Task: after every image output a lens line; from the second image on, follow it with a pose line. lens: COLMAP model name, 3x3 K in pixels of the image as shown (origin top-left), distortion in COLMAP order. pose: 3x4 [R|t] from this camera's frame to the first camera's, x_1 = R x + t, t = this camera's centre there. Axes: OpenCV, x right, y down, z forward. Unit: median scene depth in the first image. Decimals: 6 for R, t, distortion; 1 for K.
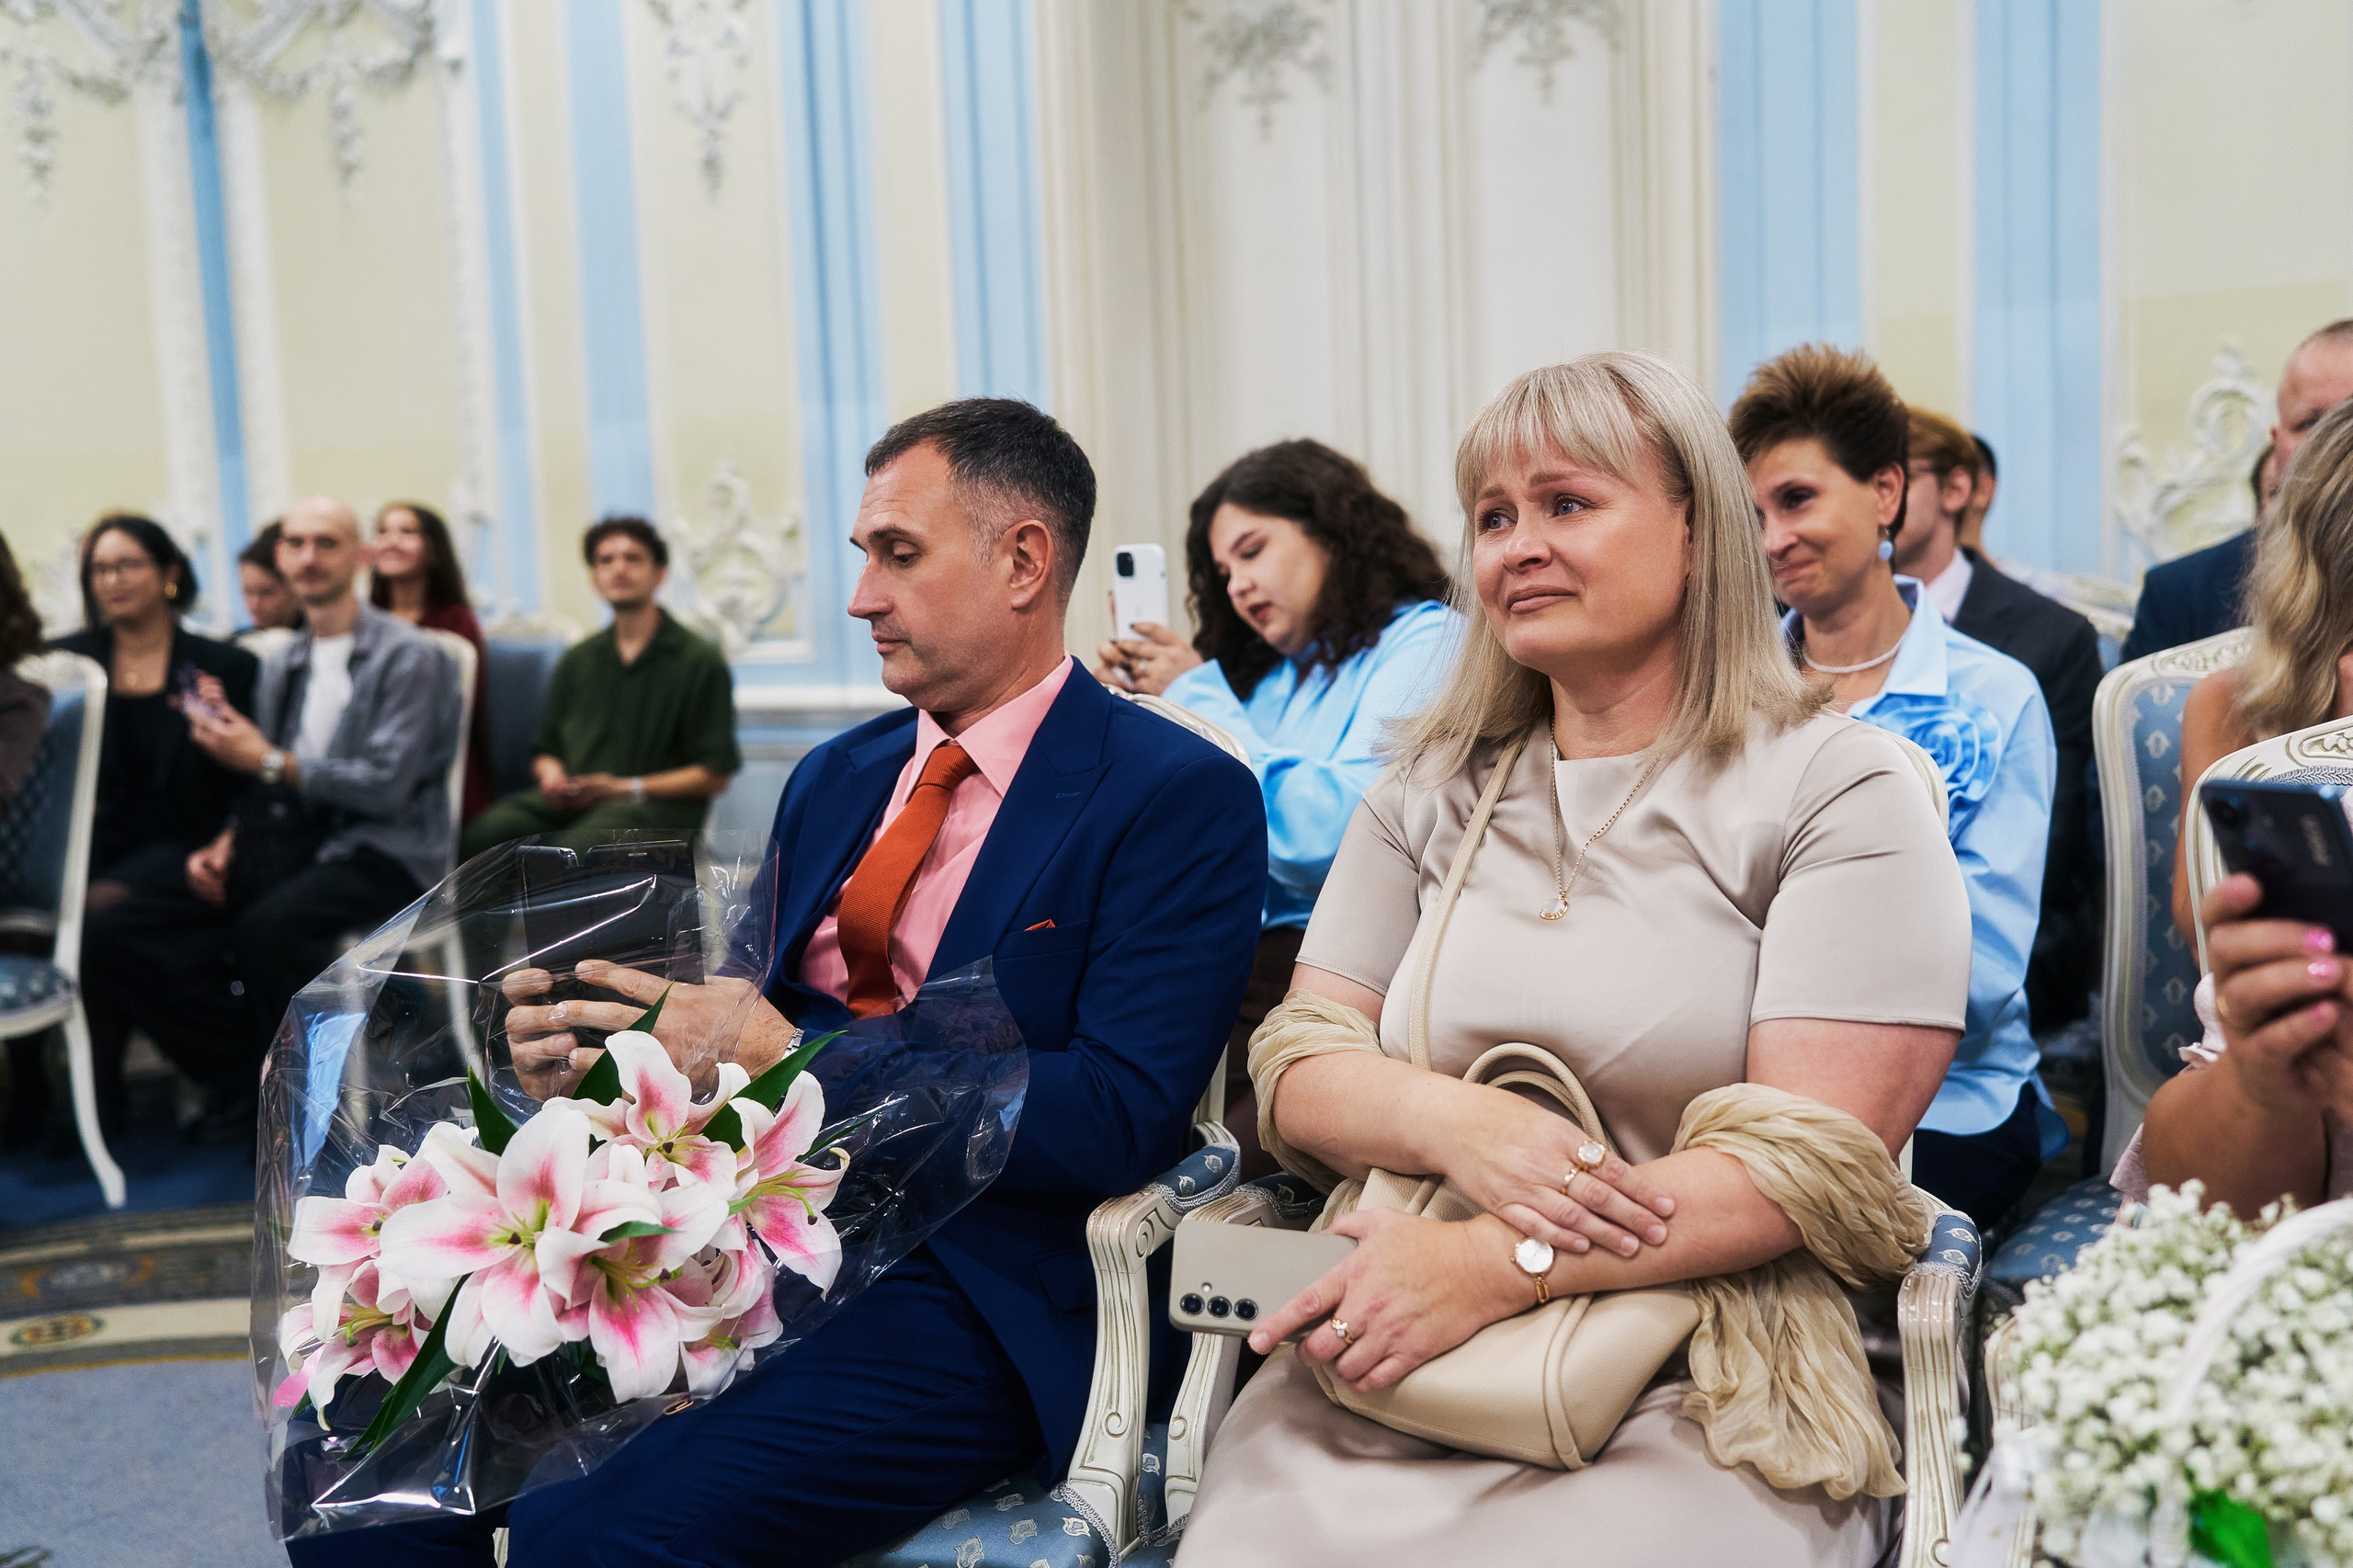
lens RADIAL K [[2407.8, 0, 1180.0], [0, 2407.8, 786.4], [0, 0, 1]] dist [0.020135, 0.093701]
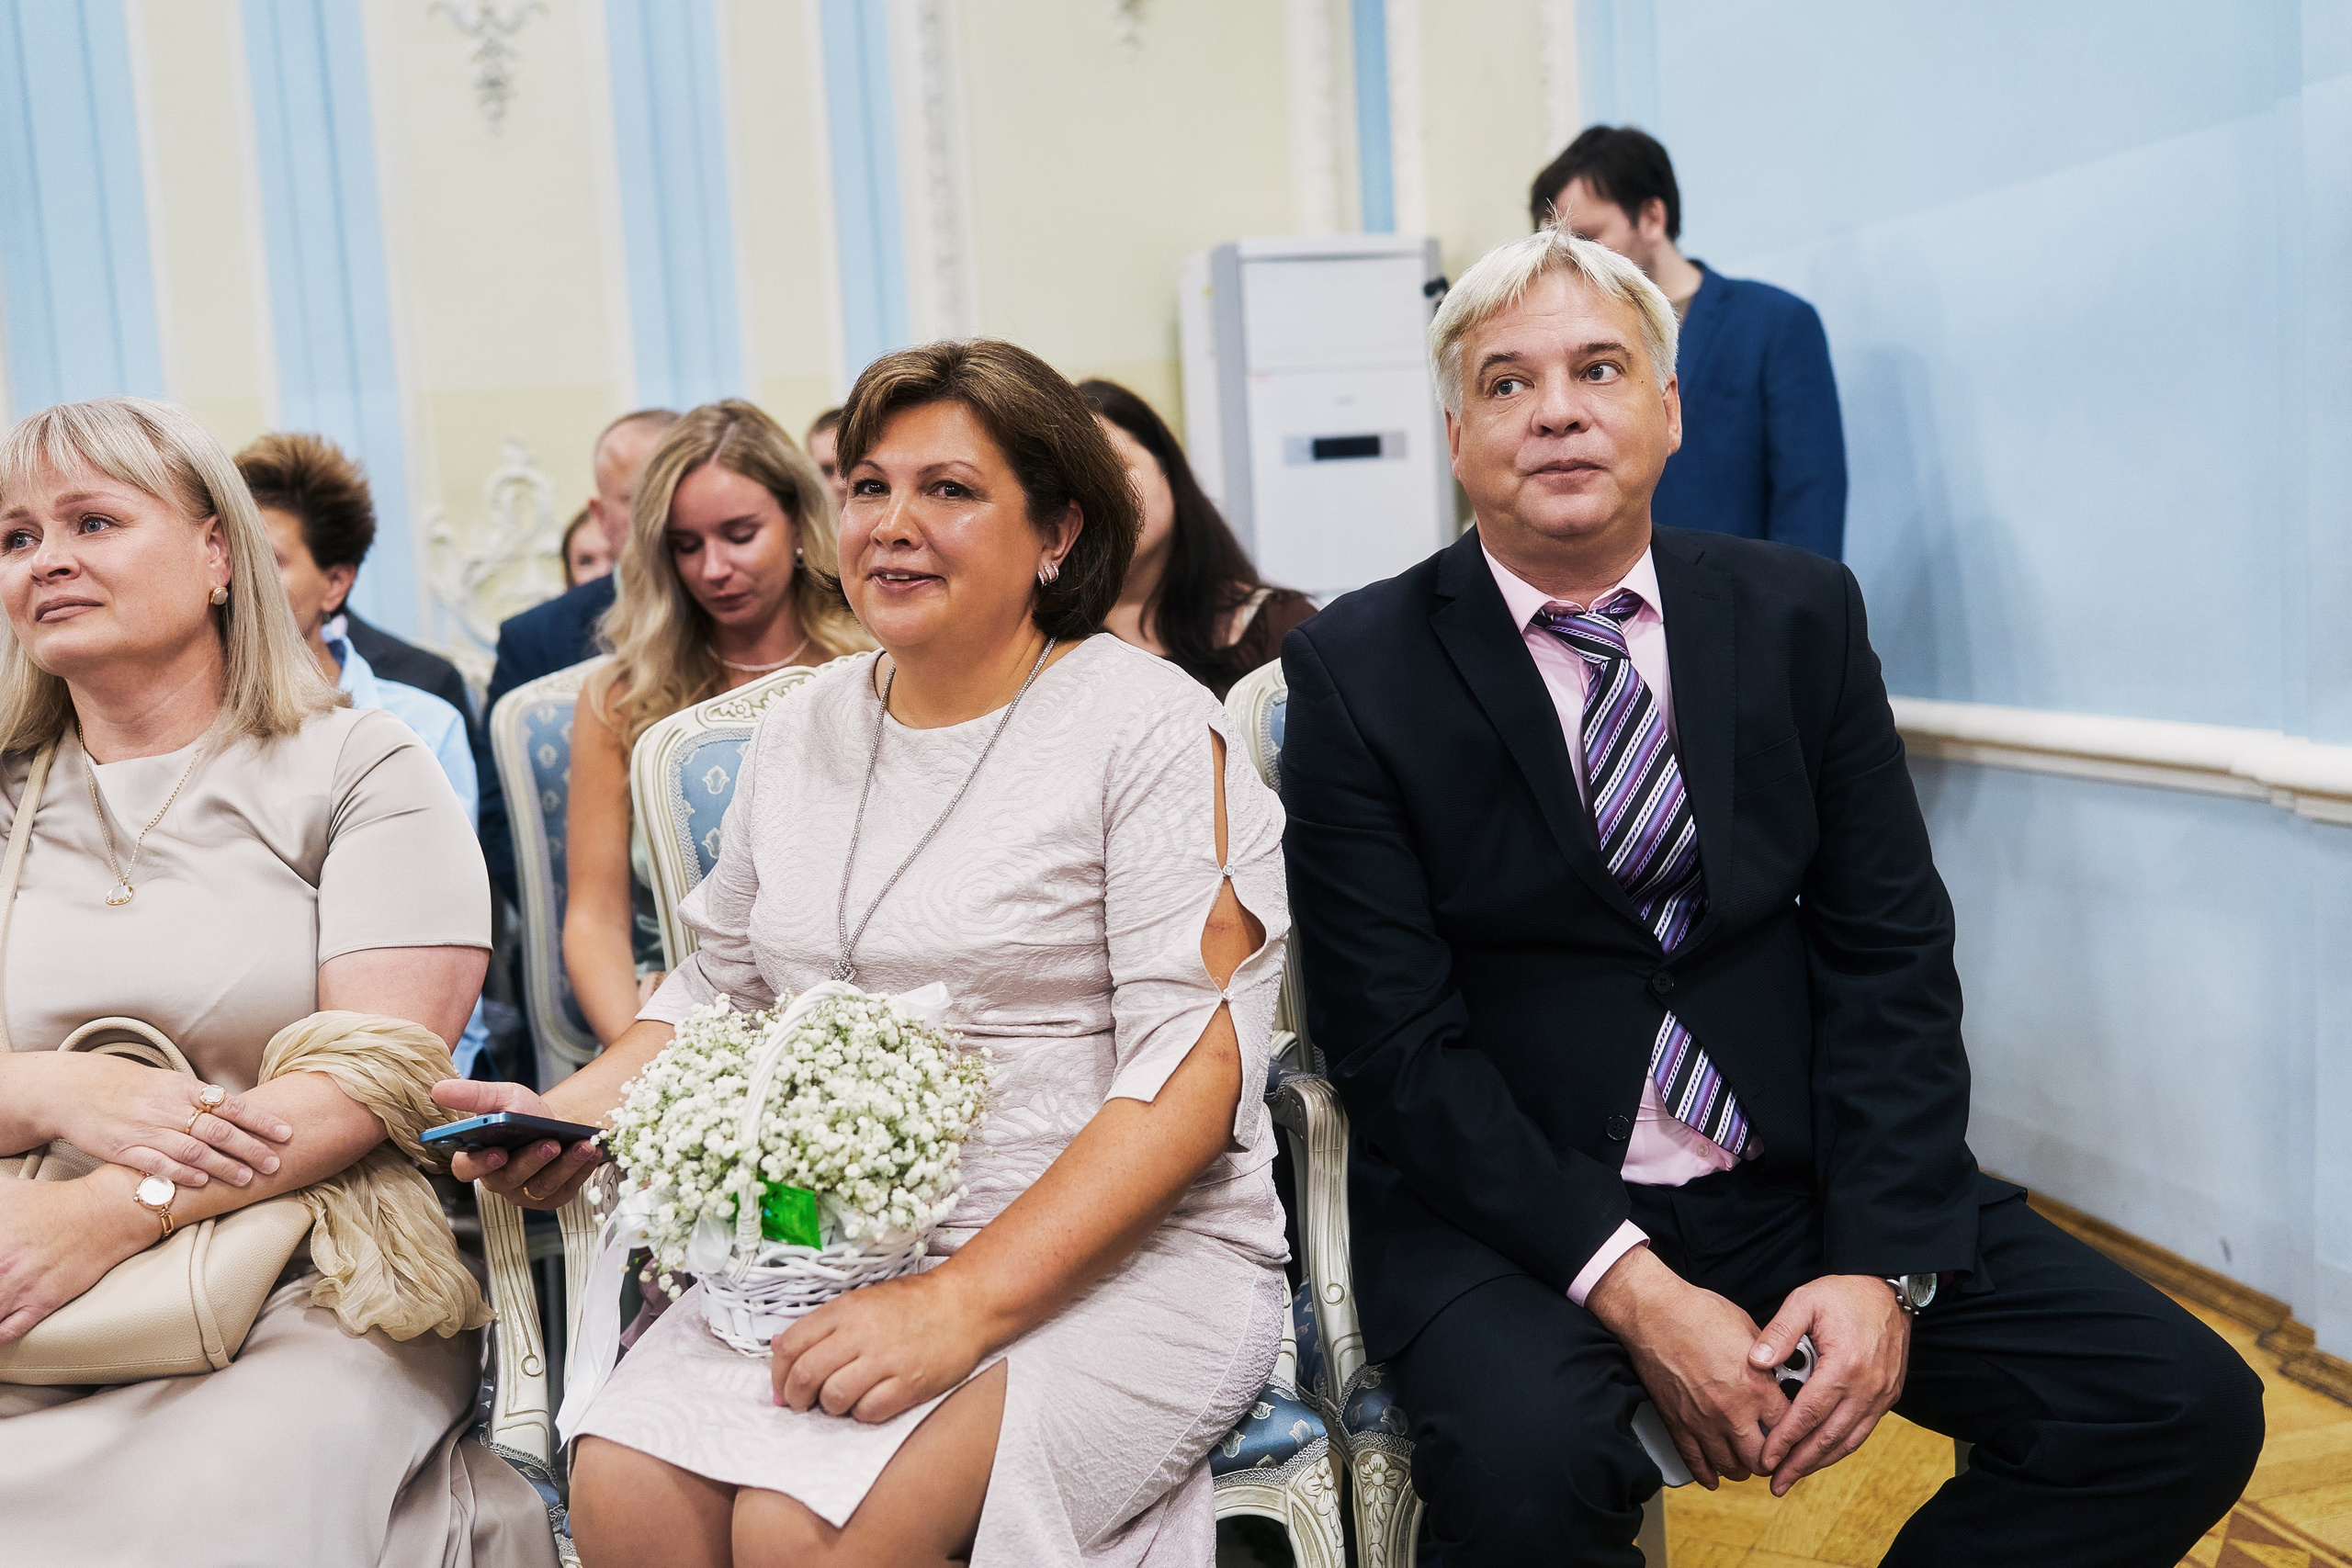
lens RADIAL K [[2406.5, 0, 1179.5], [0, 2406.5, 786.4], [0, 0, 1]] dist [0.020135, 0.093701]
pose [[0.768337, -0.074307, 0.635718, -0.184387], [0.101588, 0.994805, -0.006502, 0.062833], [-0.631932, 0.069577, 0.771894, -0.167510]]
